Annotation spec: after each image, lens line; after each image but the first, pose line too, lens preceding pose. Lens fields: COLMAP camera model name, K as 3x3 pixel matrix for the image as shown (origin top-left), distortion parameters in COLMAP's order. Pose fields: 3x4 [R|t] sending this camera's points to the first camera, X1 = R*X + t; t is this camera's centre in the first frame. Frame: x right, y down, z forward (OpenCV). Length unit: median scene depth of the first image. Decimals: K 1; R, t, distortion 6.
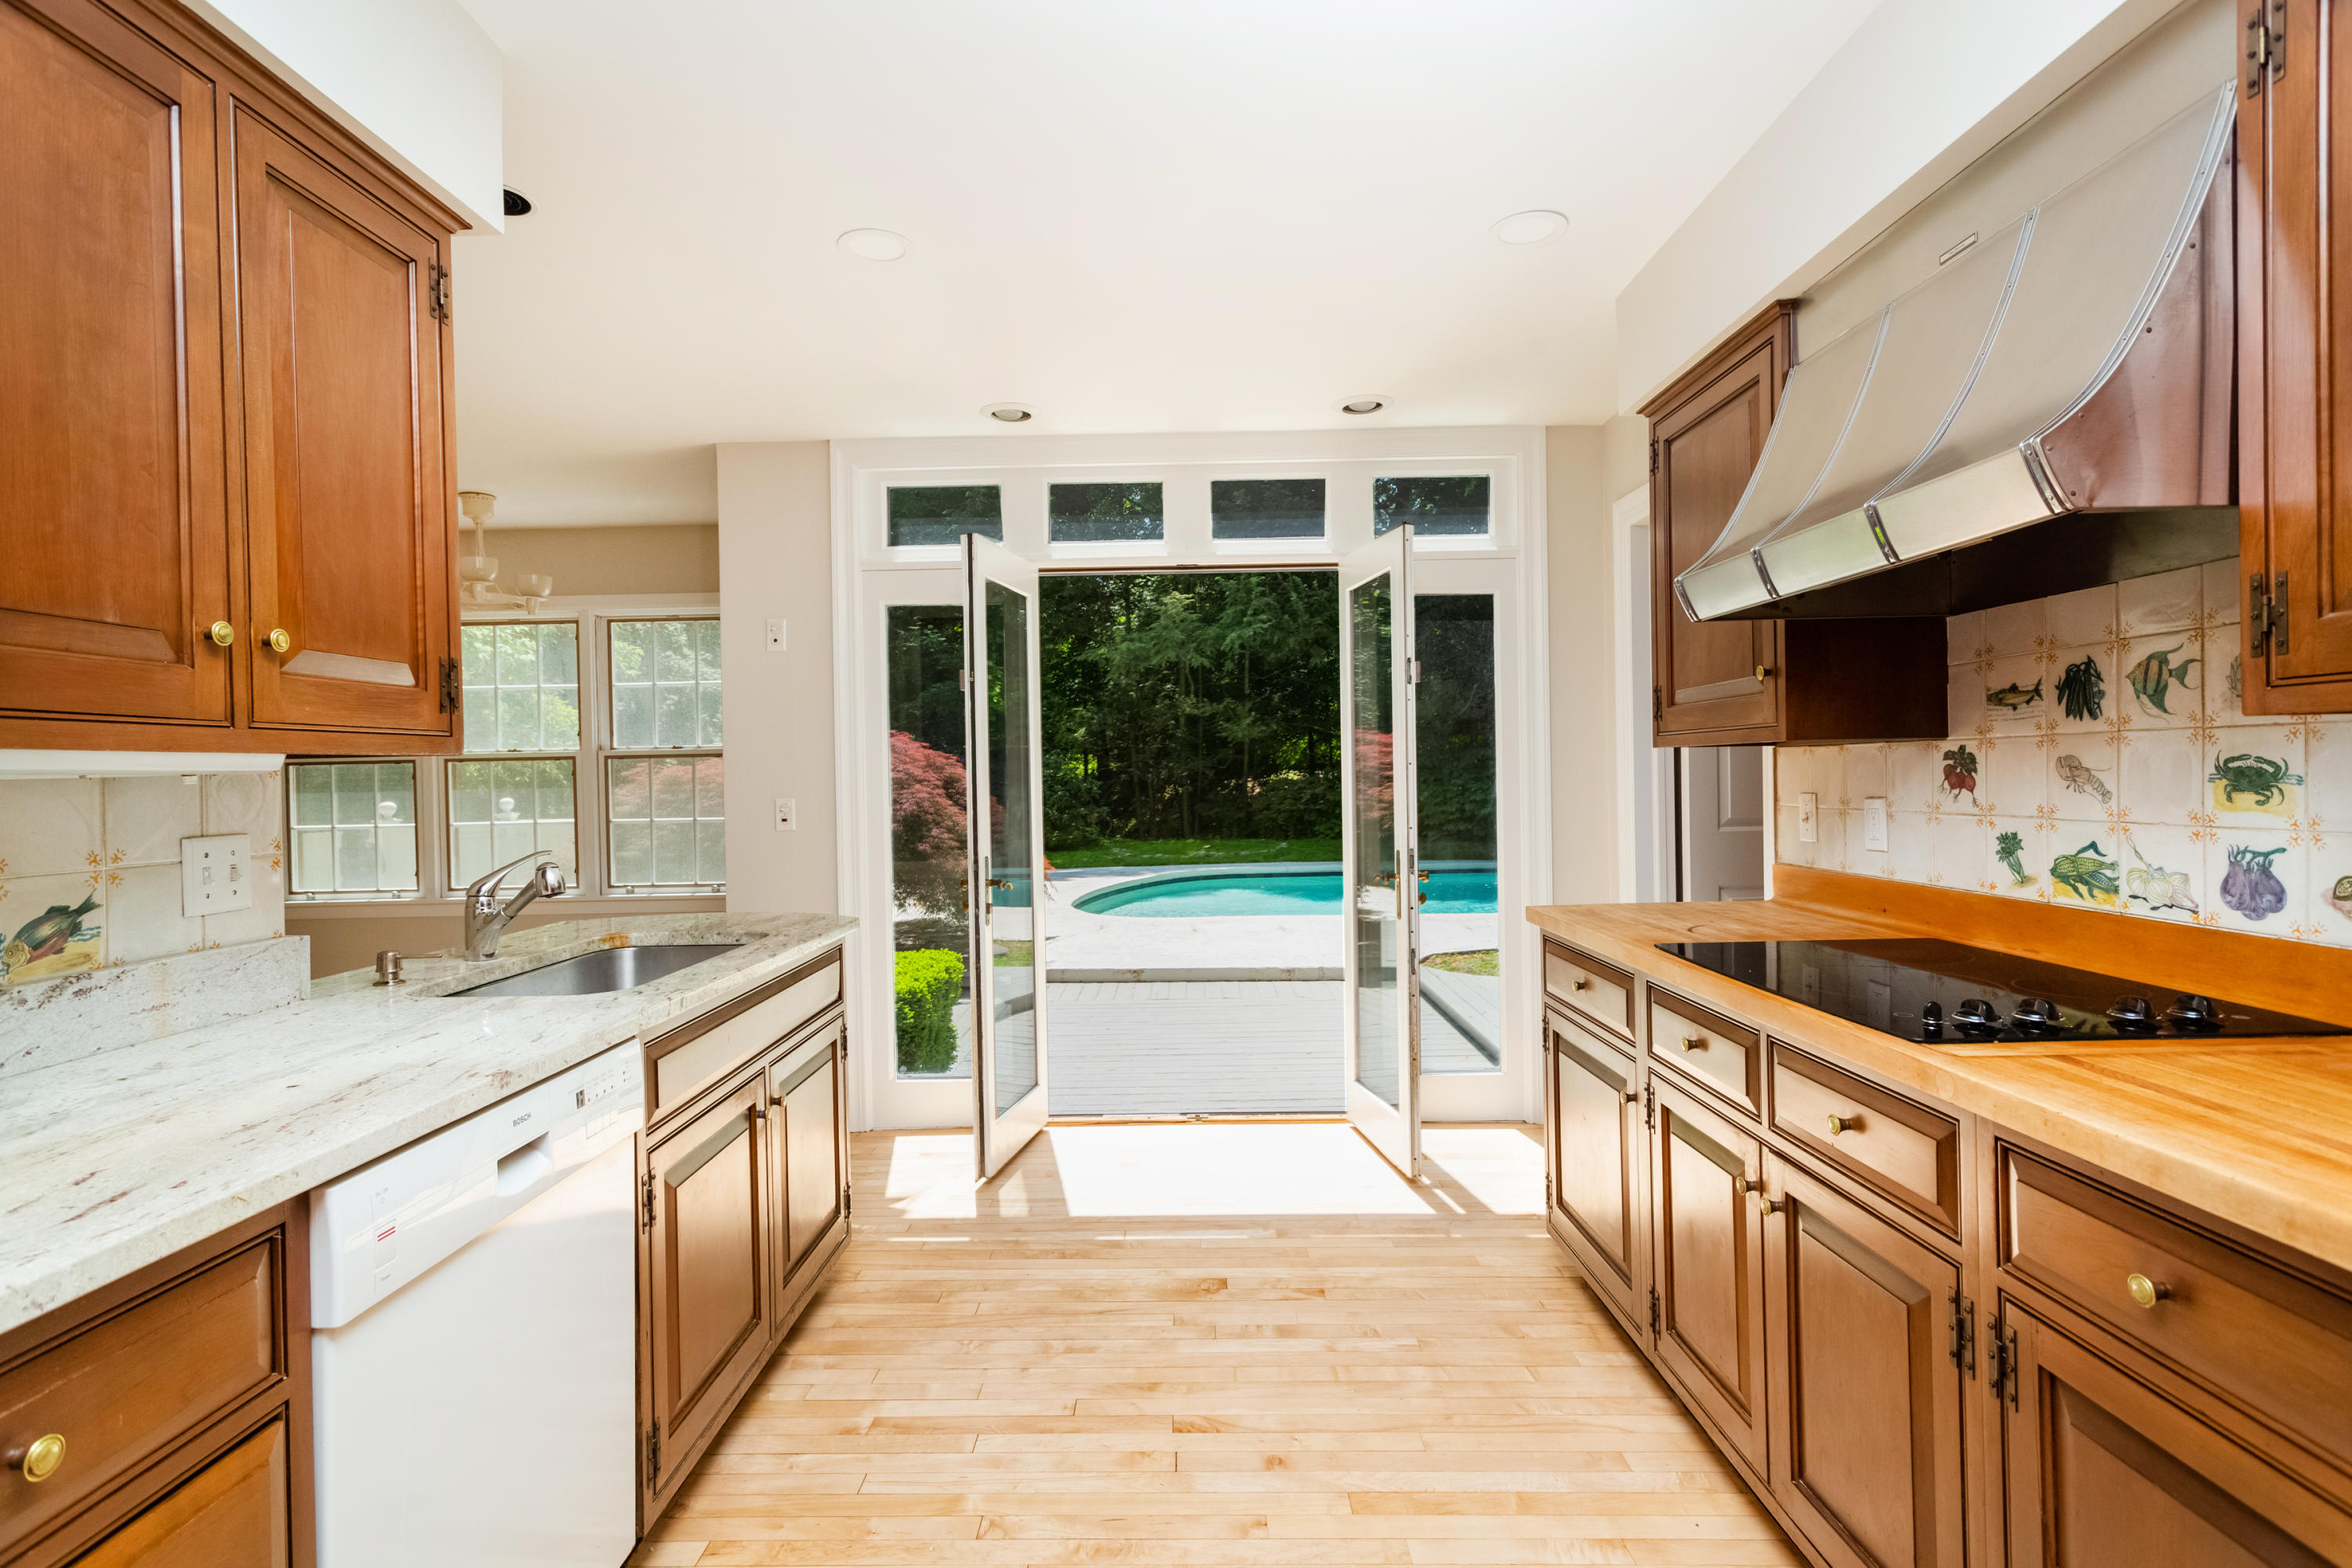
lens RADIAL K [[1110.0, 0, 1164.0], [0, 1110.0, 784.4], [0, 0, 1]] dist [0.002407, 0.000252]
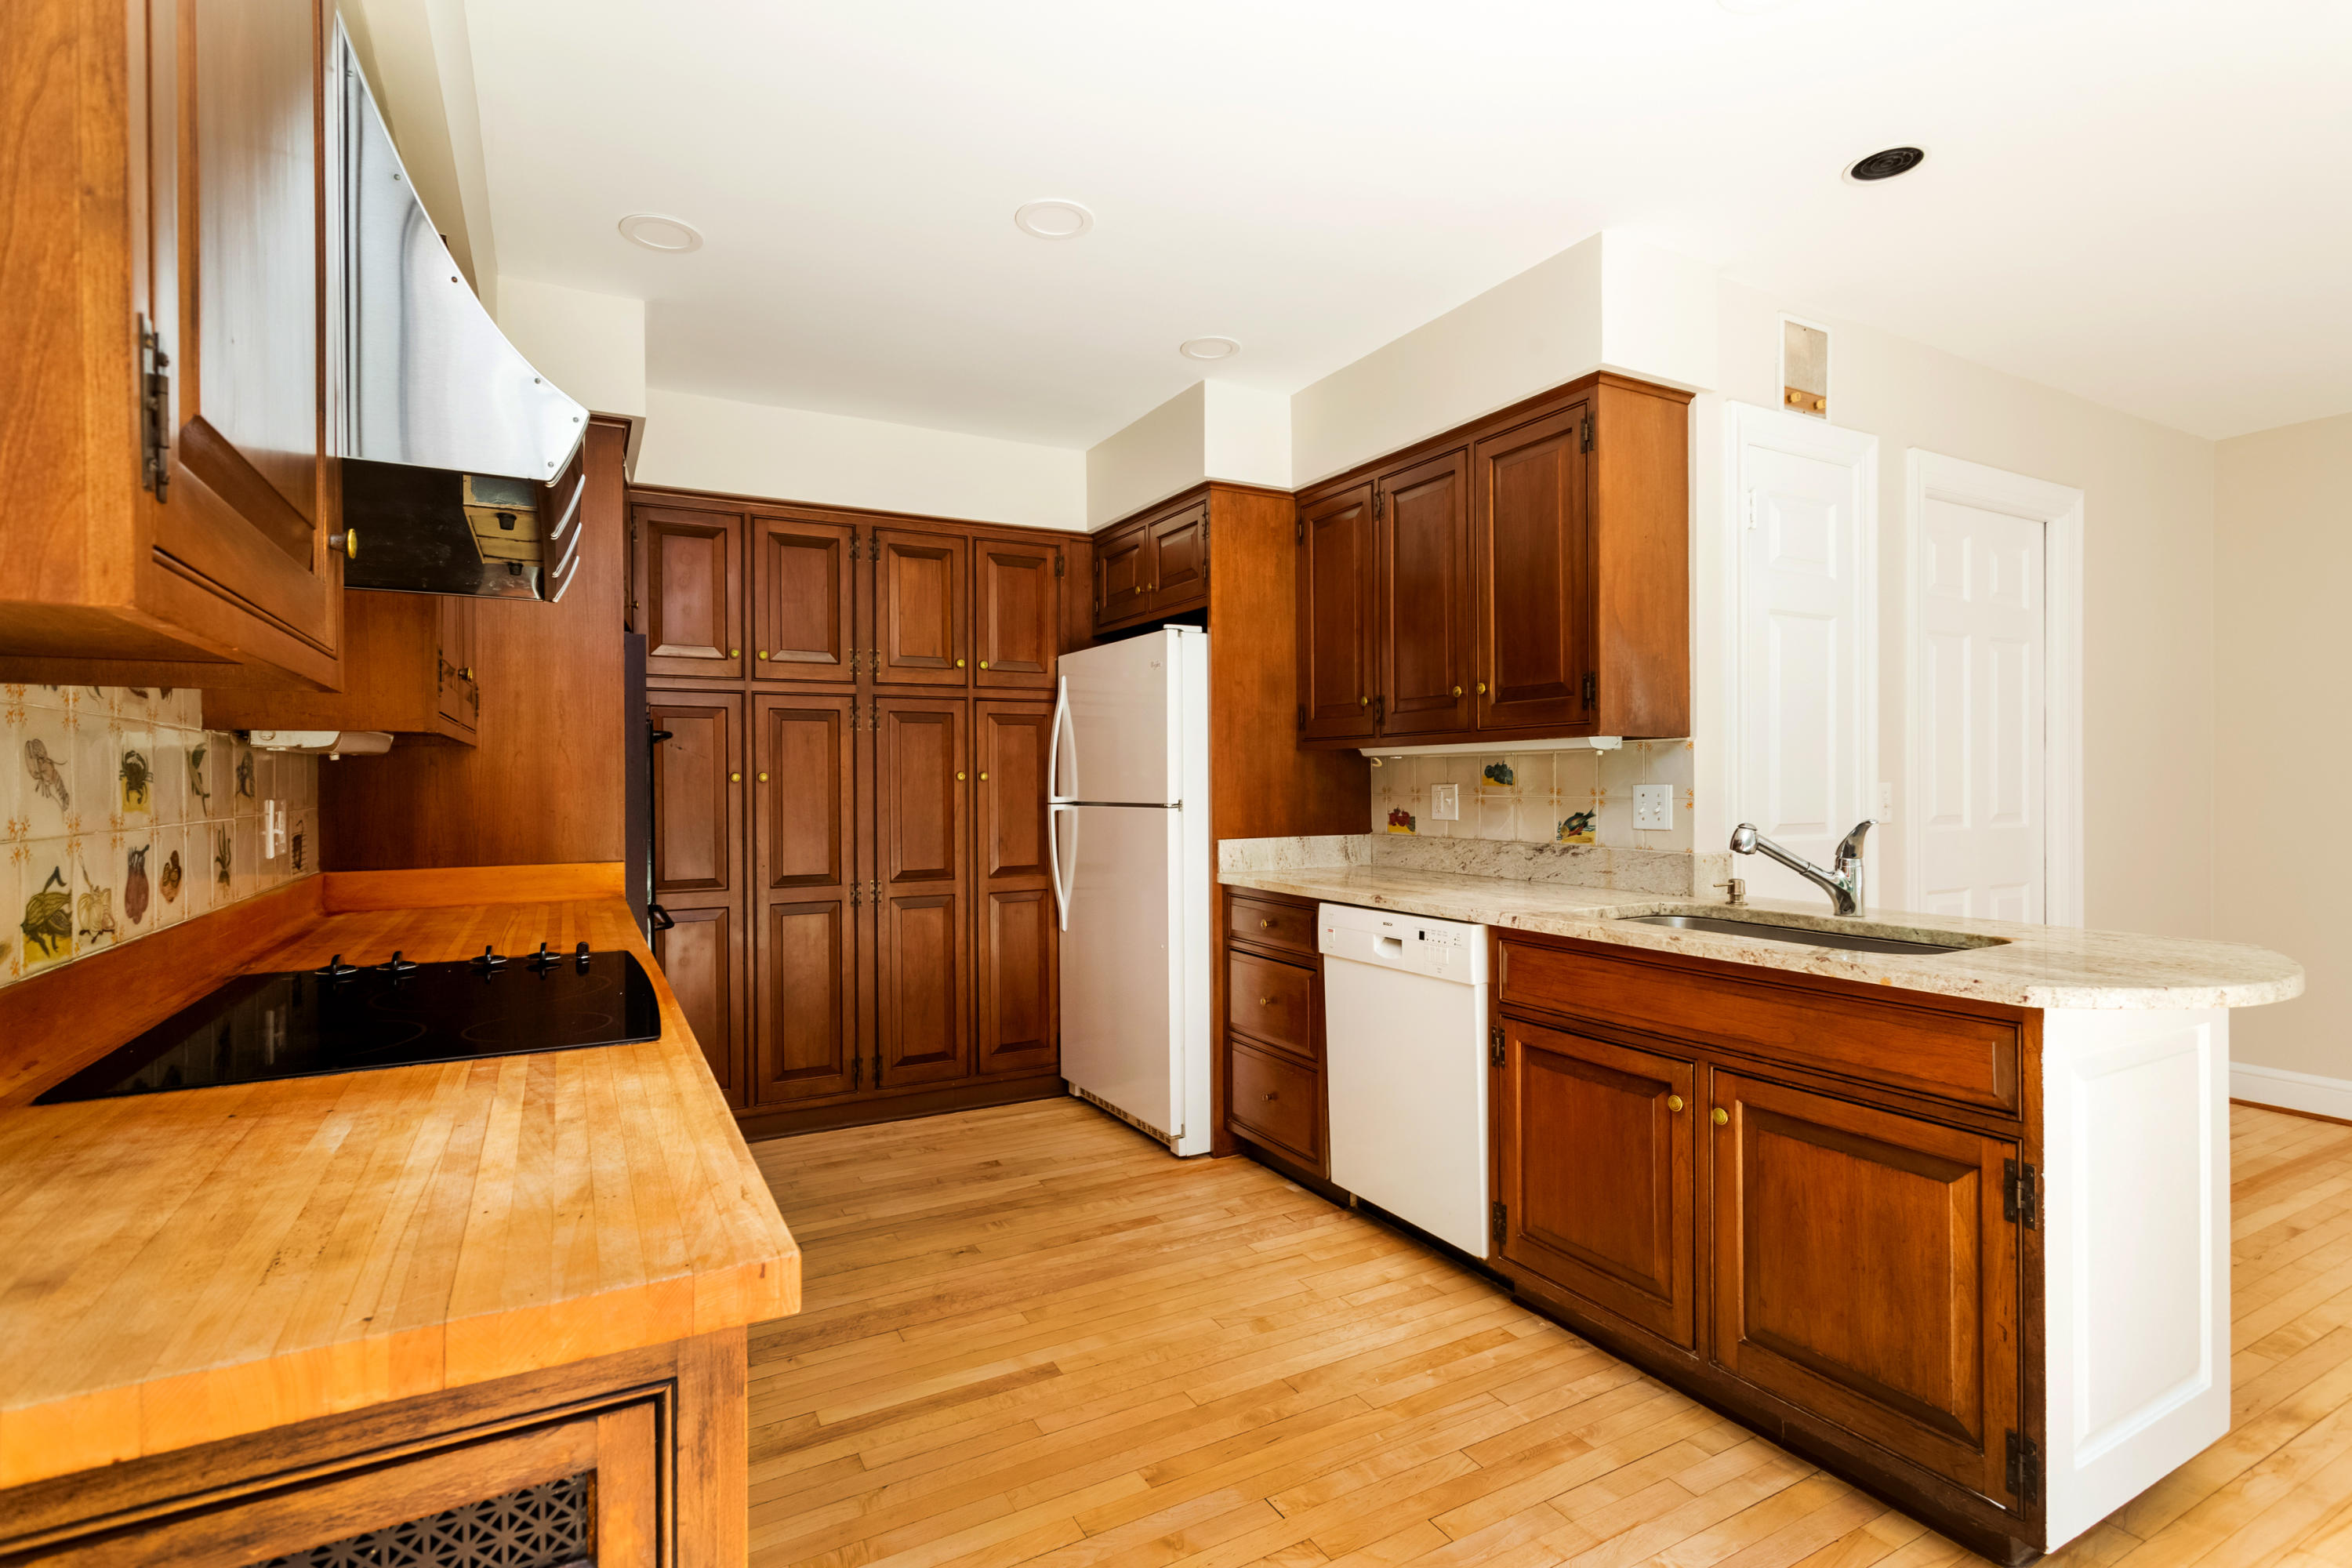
lens RADIAL K [[1114.0, 0, 1167.2], [0, 1114.0, 781.7], [0, 0, 1]] dist [0.001919, 0.000897]
pose [[-0.871011, 0.024322, -0.490661, 0.615732], [0.017286, 0.999673, 0.018867, -0.002855], [0.490960, 0.007952, -0.871146, 2.073040]]
